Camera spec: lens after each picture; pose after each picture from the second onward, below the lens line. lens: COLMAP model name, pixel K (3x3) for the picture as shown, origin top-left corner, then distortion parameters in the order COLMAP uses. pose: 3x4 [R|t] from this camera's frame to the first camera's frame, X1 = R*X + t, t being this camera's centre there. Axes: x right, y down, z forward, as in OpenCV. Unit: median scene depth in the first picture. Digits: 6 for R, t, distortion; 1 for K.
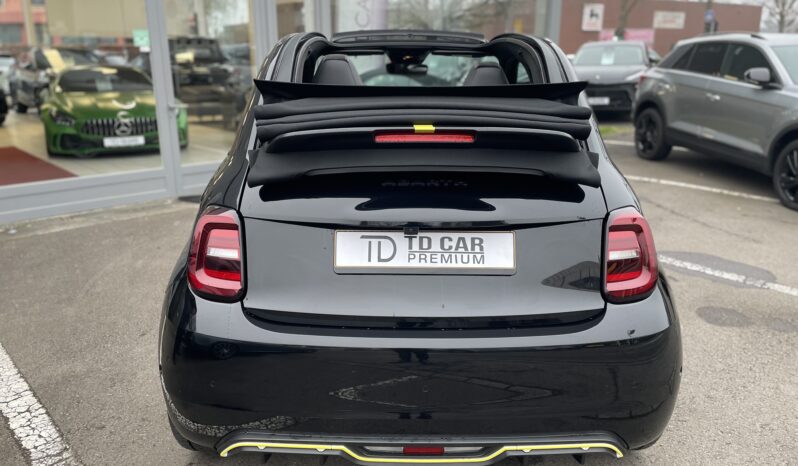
lens RADIAL K [[616.7, 0, 399.9], [0, 616.7, 228.9], [0, 0, 1]] dist [0.042902, -0.070423]
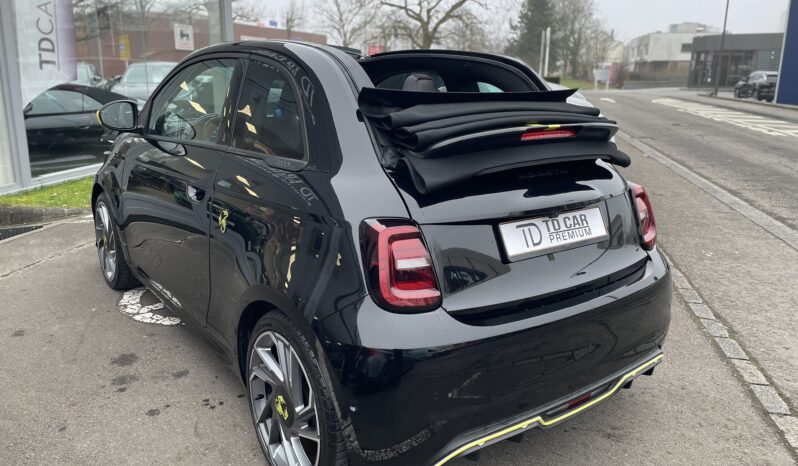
lens RADIAL K [[616.7, 0, 405.5], [0, 616.7, 232.7], [0, 0, 1]] dist [0.042902, -0.070423]
pose [[0.788181, -0.137120, 0.599973, -0.347691], [0.152768, 0.987943, 0.025098, -0.013472], [-0.596181, 0.071875, 0.799626, 0.093939]]
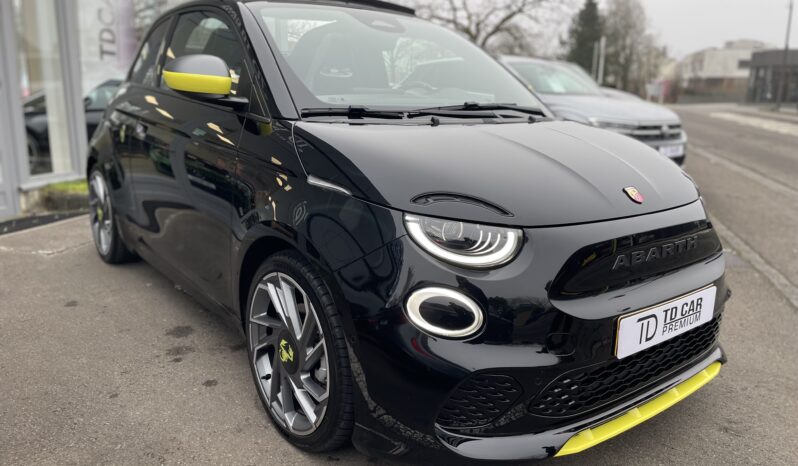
lens RADIAL K [[616.7, 0, 401.5], [0, 616.7, 234.1], [0, 0, 1]] dist [0.042902, -0.070423]
pose [[0.831791, -0.103368, 0.545380, -0.348875], [0.132104, 0.991142, -0.013625, 0.030423], [-0.539140, 0.083380, 0.838078, 0.161612]]
